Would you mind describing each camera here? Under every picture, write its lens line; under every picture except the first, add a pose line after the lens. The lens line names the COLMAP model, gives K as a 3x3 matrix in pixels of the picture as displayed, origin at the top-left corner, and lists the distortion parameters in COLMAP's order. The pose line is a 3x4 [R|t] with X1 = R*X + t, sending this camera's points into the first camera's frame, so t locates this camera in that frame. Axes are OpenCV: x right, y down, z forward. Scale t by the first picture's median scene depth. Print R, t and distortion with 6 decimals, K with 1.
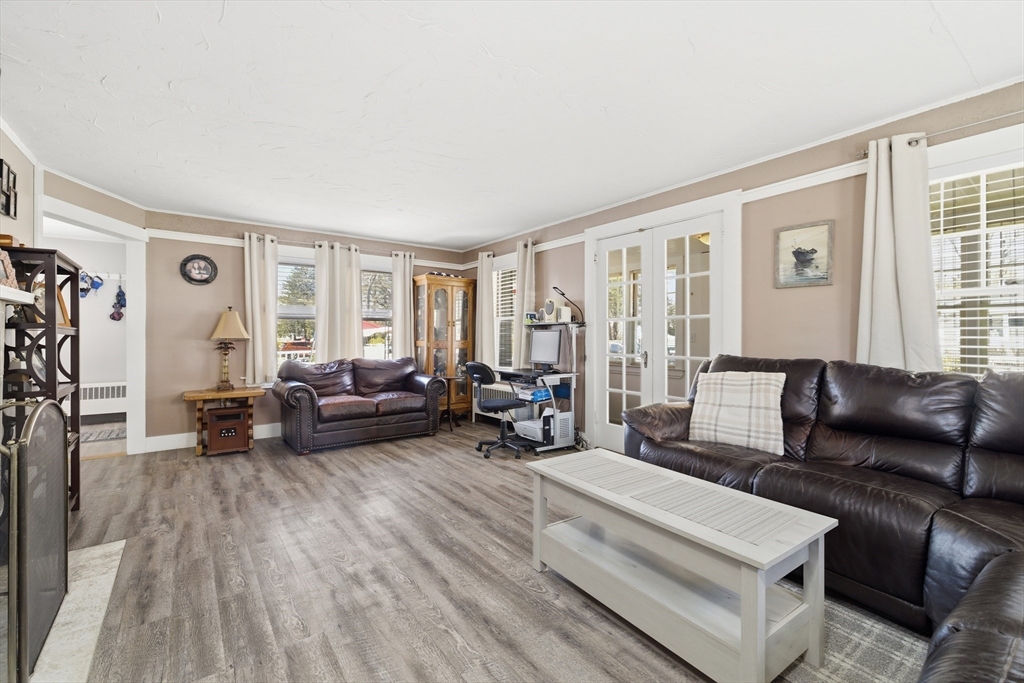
lens RADIAL K [[447.8, 0, 512.0], [0, 447.8, 341.5], [0, 0, 1]] dist [0.015201, -0.000154]
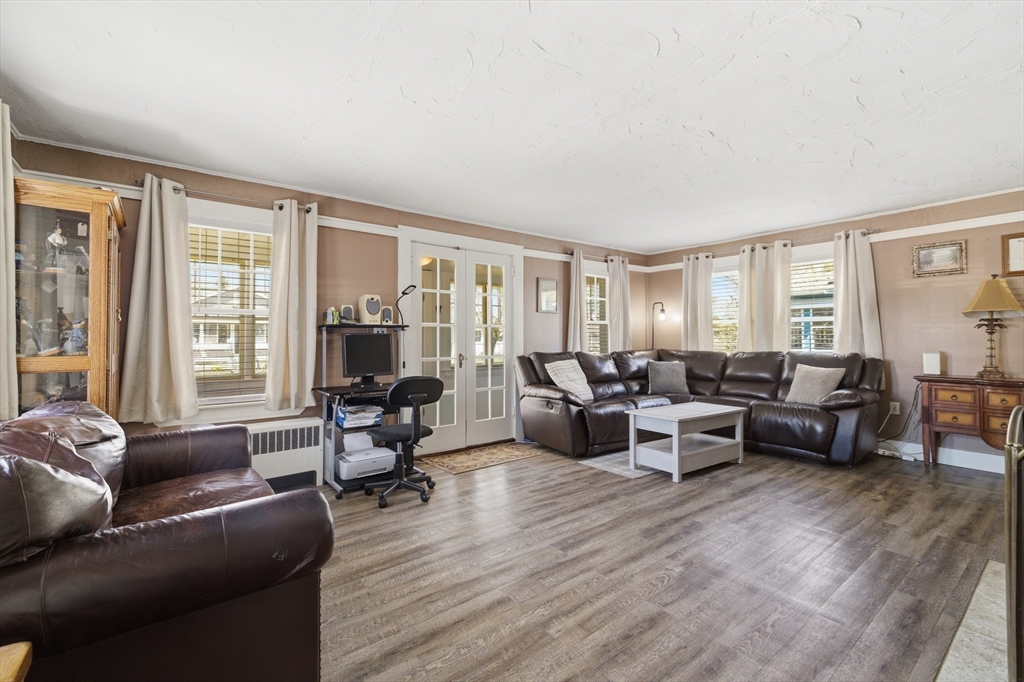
lens RADIAL K [[437.5, 0, 505.5], [0, 437.5, 343.6], [0, 0, 1]] dist [0.002569, -0.000018]
pose [[-0.022857, -0.006931, 0.999715, -1.260737], [0.020292, 0.999767, 0.007395, -0.016277], [-0.999533, 0.020455, -0.022711, 1.377071]]
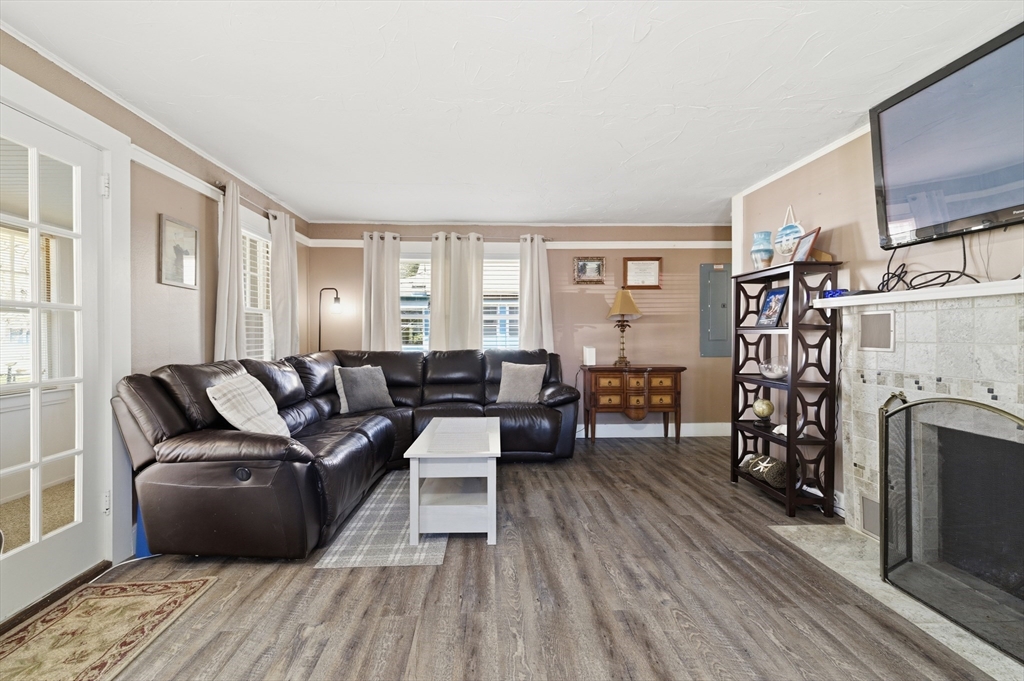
lens RADIAL K [[433.0, 0, 506.5], [0, 433.0, 339.4], [0, 0, 1]] dist [0.003951, -0.000303]
pose [[-0.829193, 0.001583, 0.558960, -0.481357], [0.016829, 0.999613, 0.022134, -0.023652], [-0.558709, 0.027760, -0.828899, 1.559435]]
